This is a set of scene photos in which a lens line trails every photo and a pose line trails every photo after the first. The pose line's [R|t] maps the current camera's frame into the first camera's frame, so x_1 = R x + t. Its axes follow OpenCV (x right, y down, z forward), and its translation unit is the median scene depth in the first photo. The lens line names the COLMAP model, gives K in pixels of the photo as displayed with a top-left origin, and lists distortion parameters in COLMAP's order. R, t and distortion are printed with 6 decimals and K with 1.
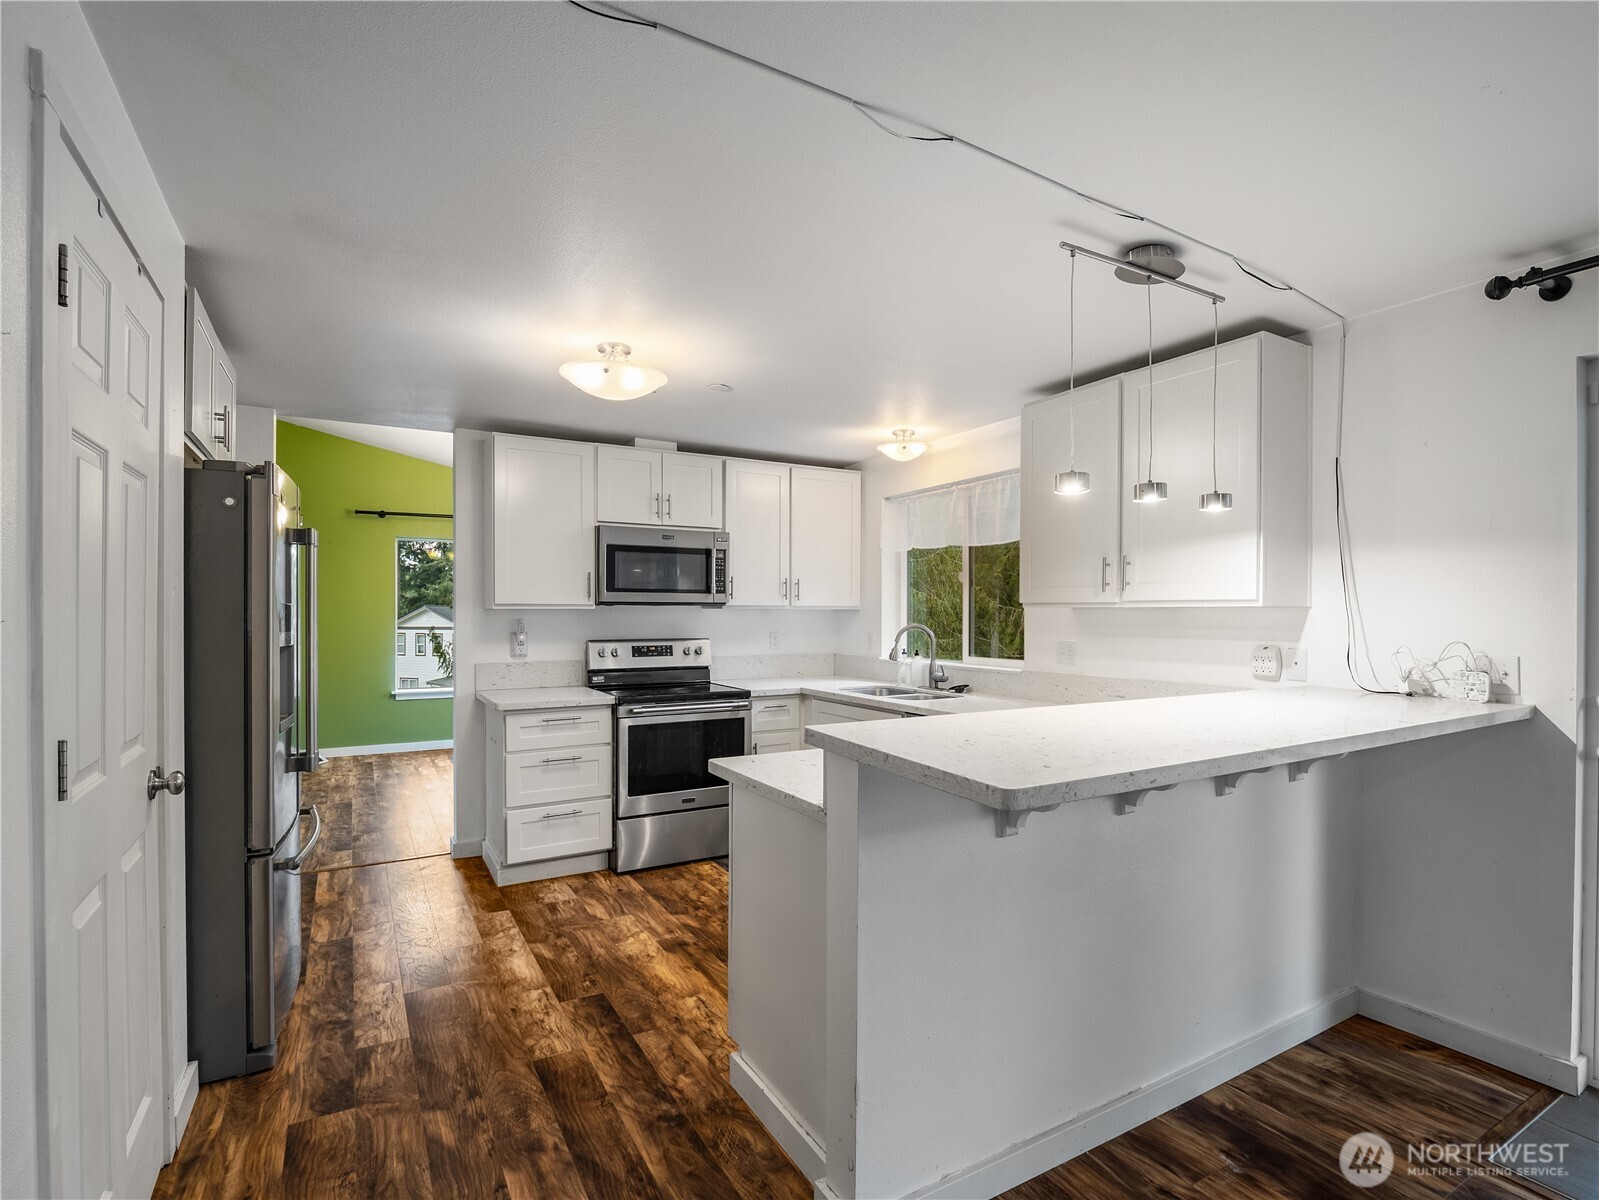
lens RADIAL K [[779.5, 0, 790.7], [0, 779.5, 612.2], [0, 0, 1]] dist [-0.017376, -0.000518]
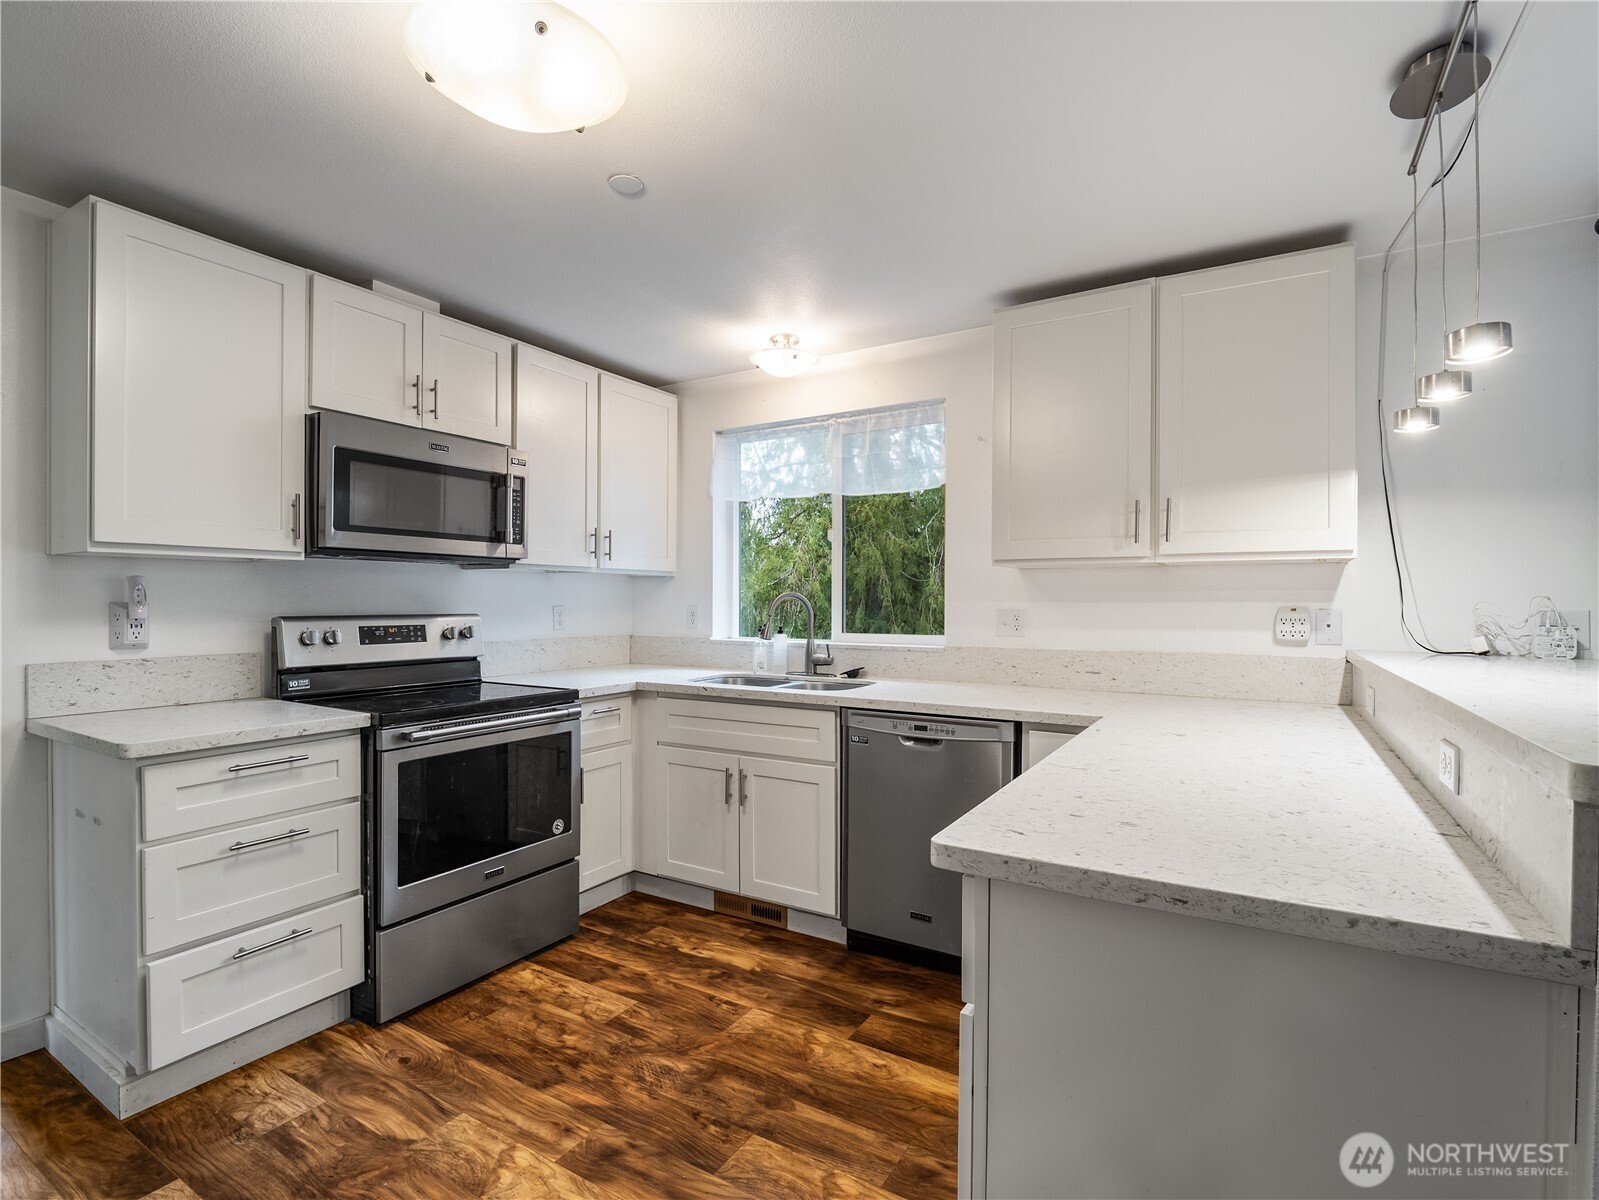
lens RADIAL K [[779.5, 0, 804.3], [0, 779.5, 601.3], [0, 0, 1]] dist [-0.017376, -0.000518]
pose [[0.872908, 0.000879, 0.487883, -0.215224], [-0.001685, 0.999998, 0.001213, 0.024869], [-0.487881, -0.001881, 0.872908, 0.340771]]
